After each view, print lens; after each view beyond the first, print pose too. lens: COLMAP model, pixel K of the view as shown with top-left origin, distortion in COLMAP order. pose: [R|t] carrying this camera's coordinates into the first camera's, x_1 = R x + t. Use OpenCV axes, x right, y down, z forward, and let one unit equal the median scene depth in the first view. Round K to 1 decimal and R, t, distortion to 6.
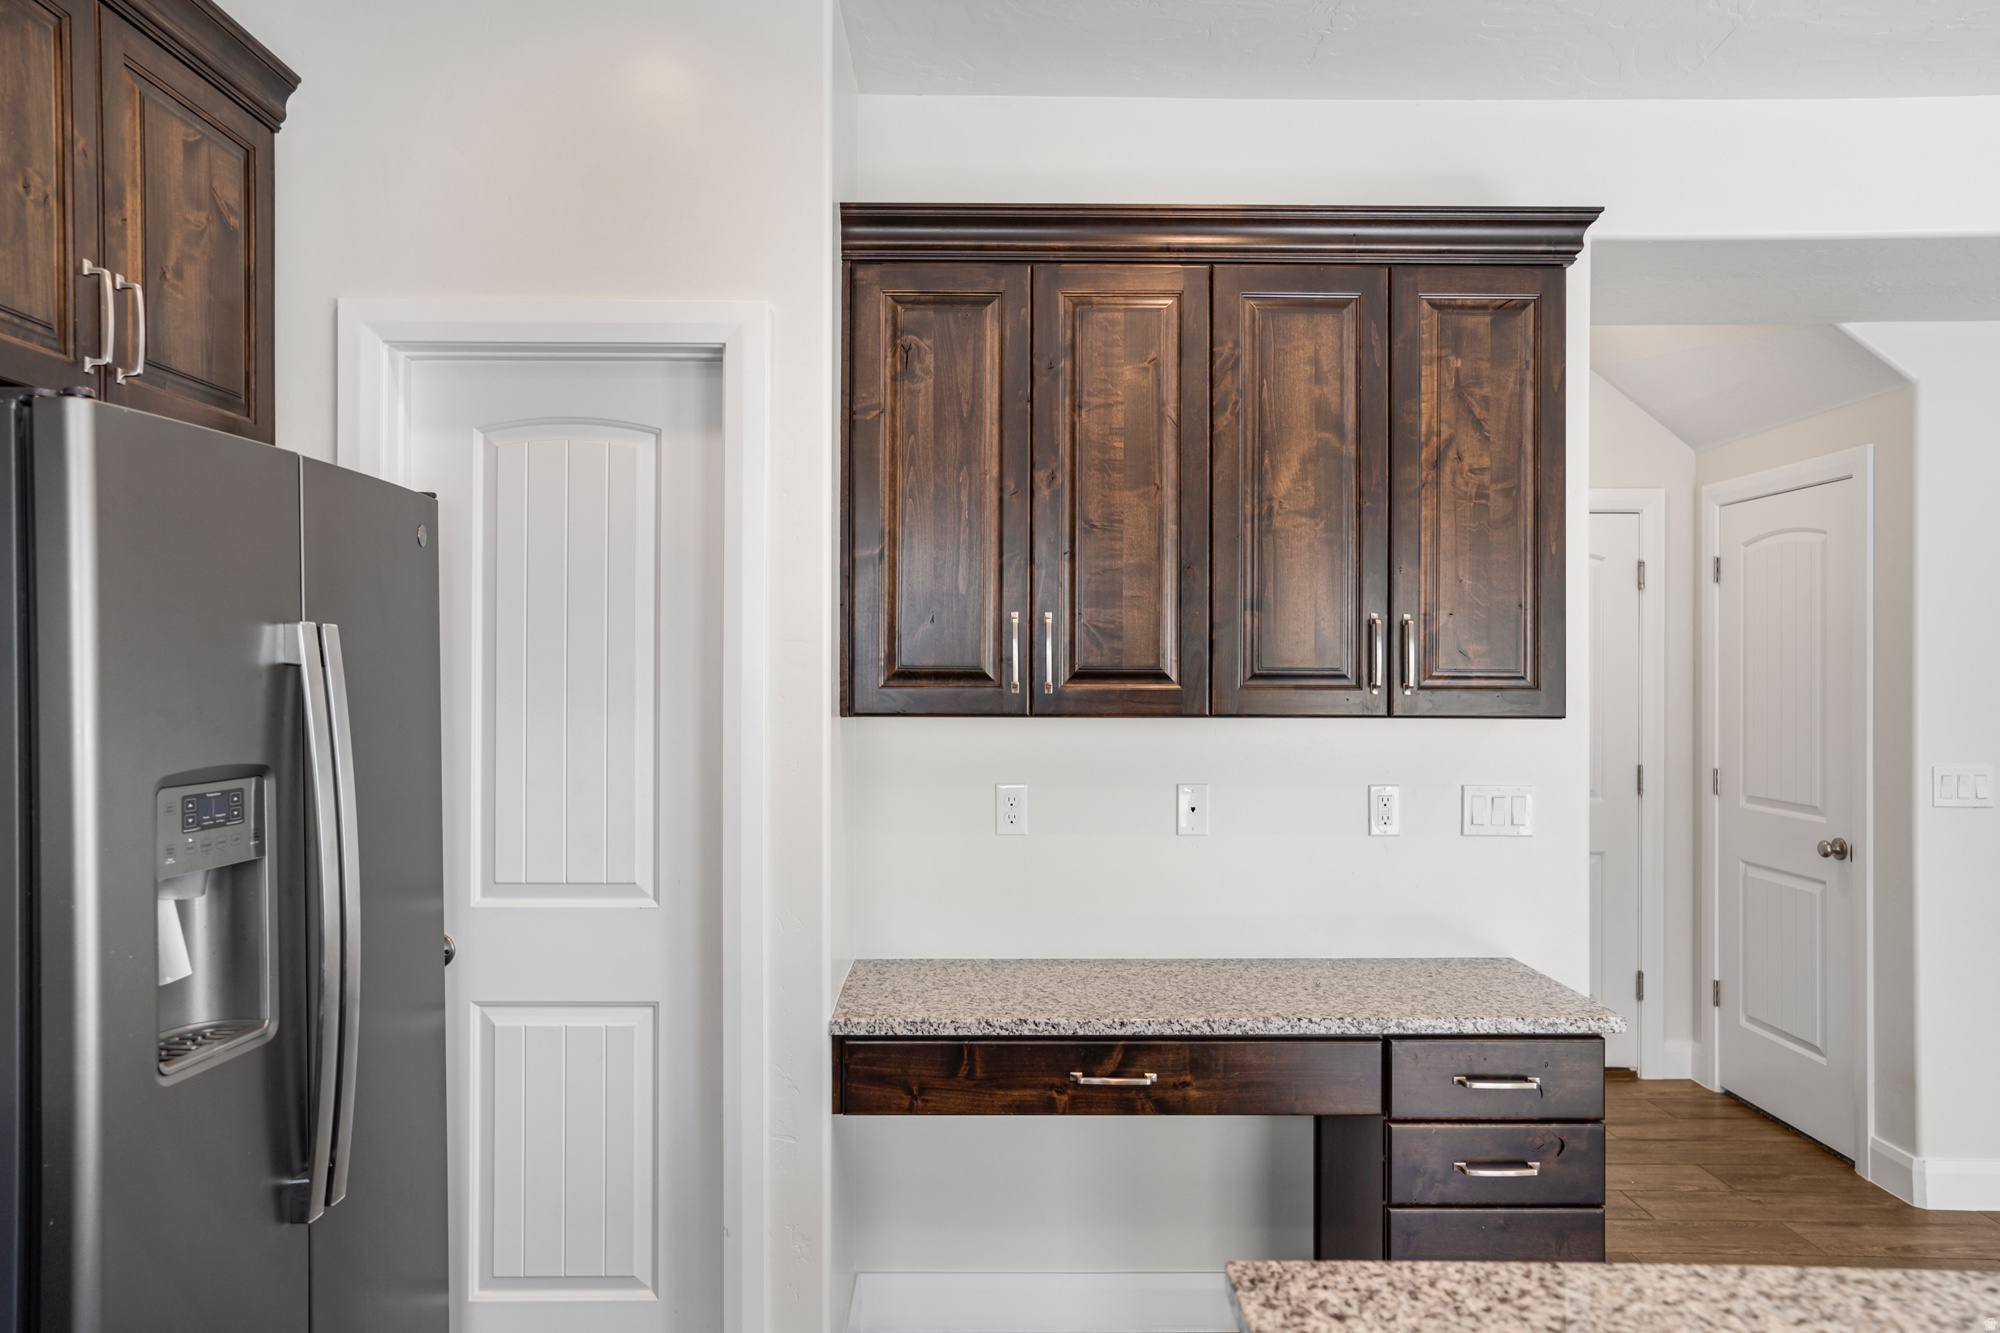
lens RADIAL K [[1320.2, 0, 998.4], [0, 1320.2, 673.9], [0, 0, 1]] dist [-0.006677, 0.034647]
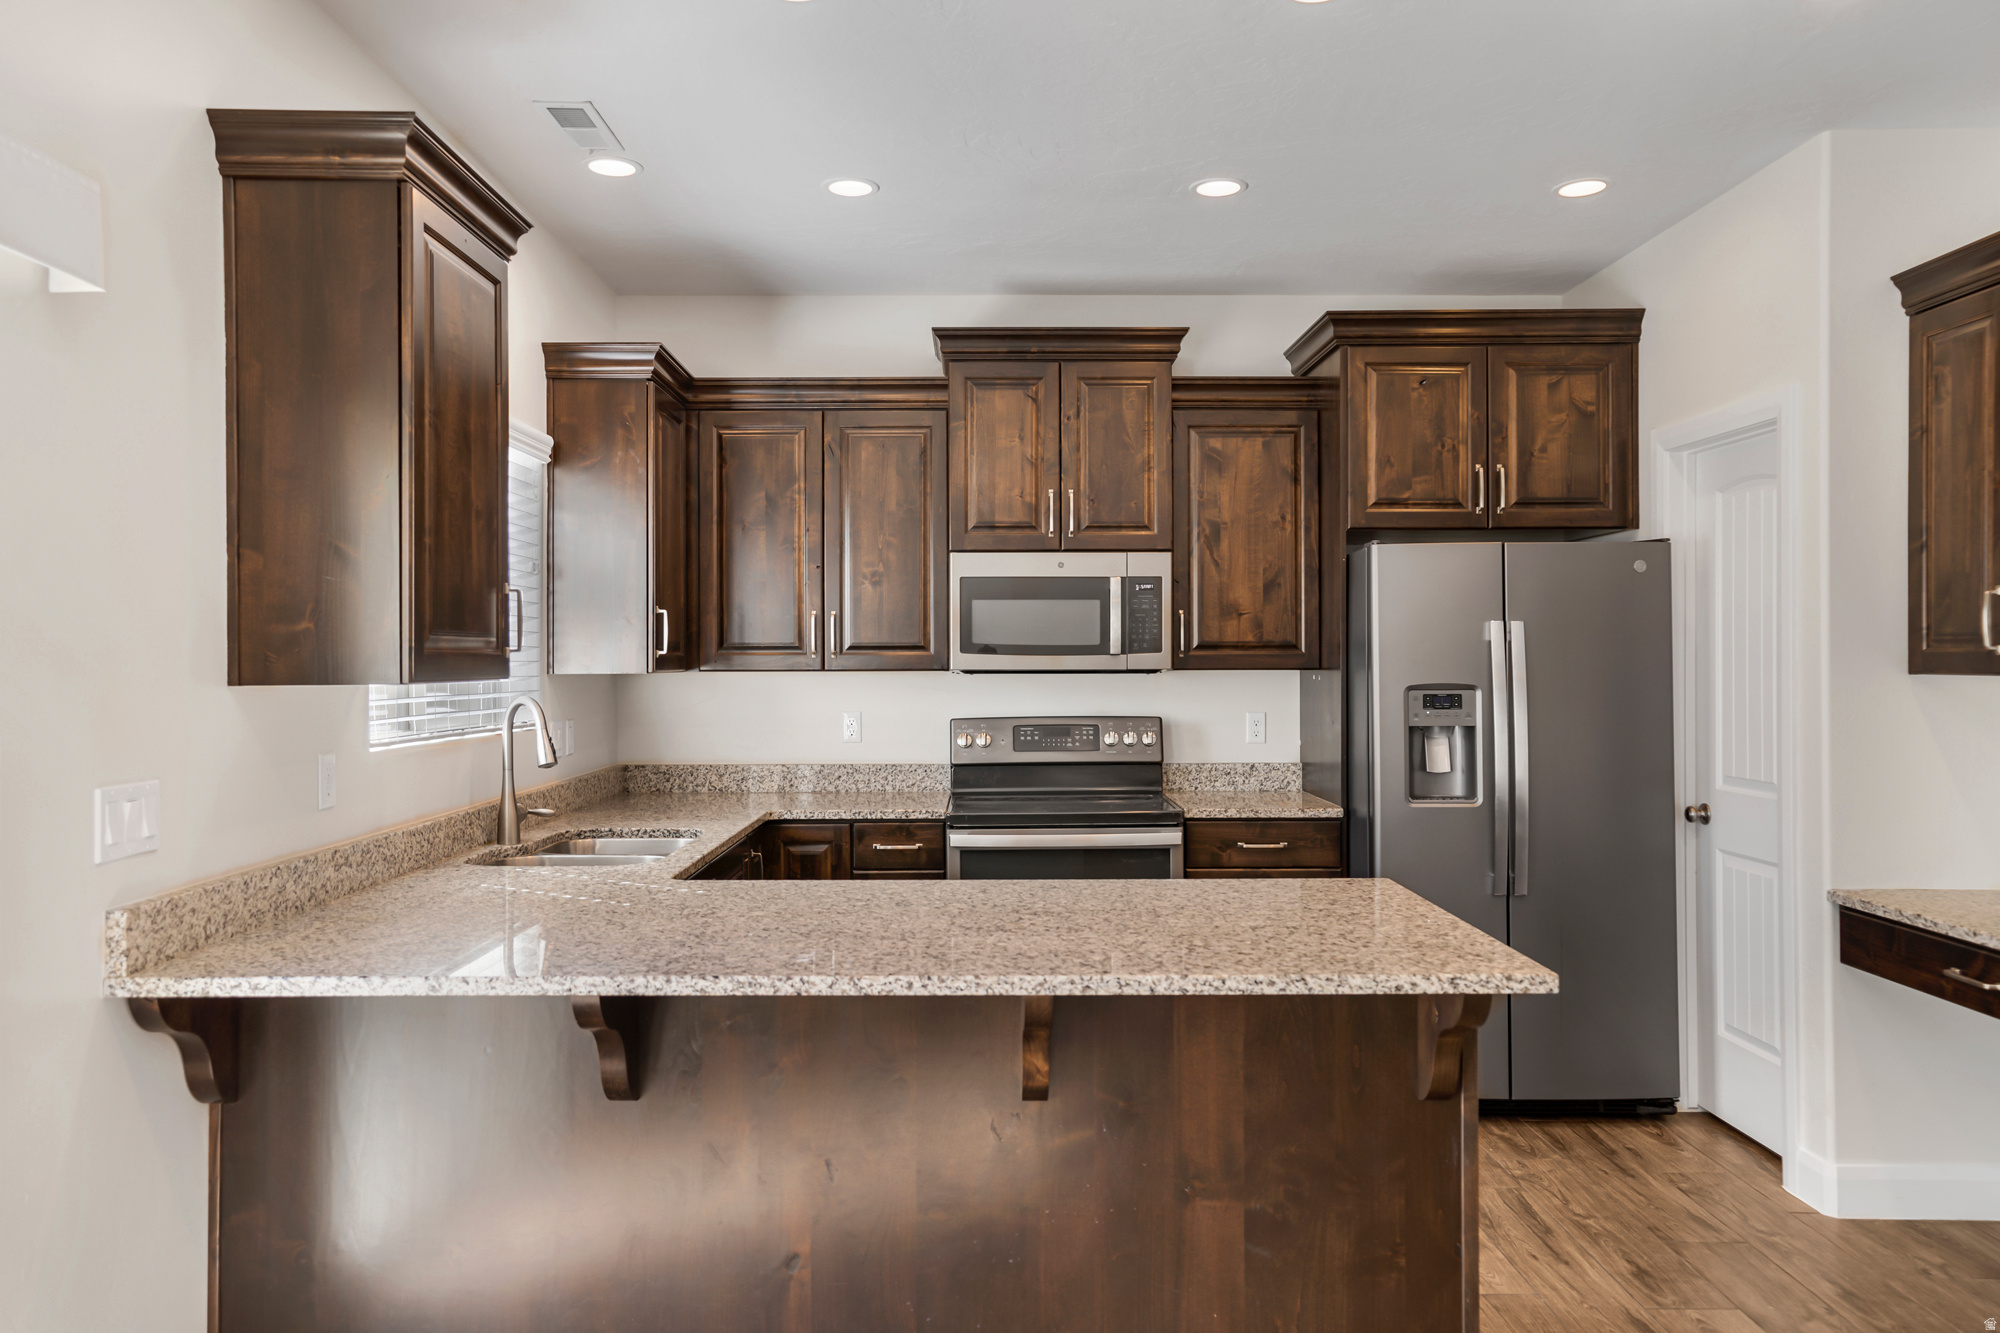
lens RADIAL K [[1419.2, 0, 998.7], [0, 1419.2, 654.4], [0, 0, 1]] dist [-0.009926, -0.003416]
pose [[0.017681, -0.006992, -0.999819, 1.501146], [0.001488, 0.999975, -0.006967, 0.026104], [0.999843, -0.001365, 0.017691, 0.117524]]
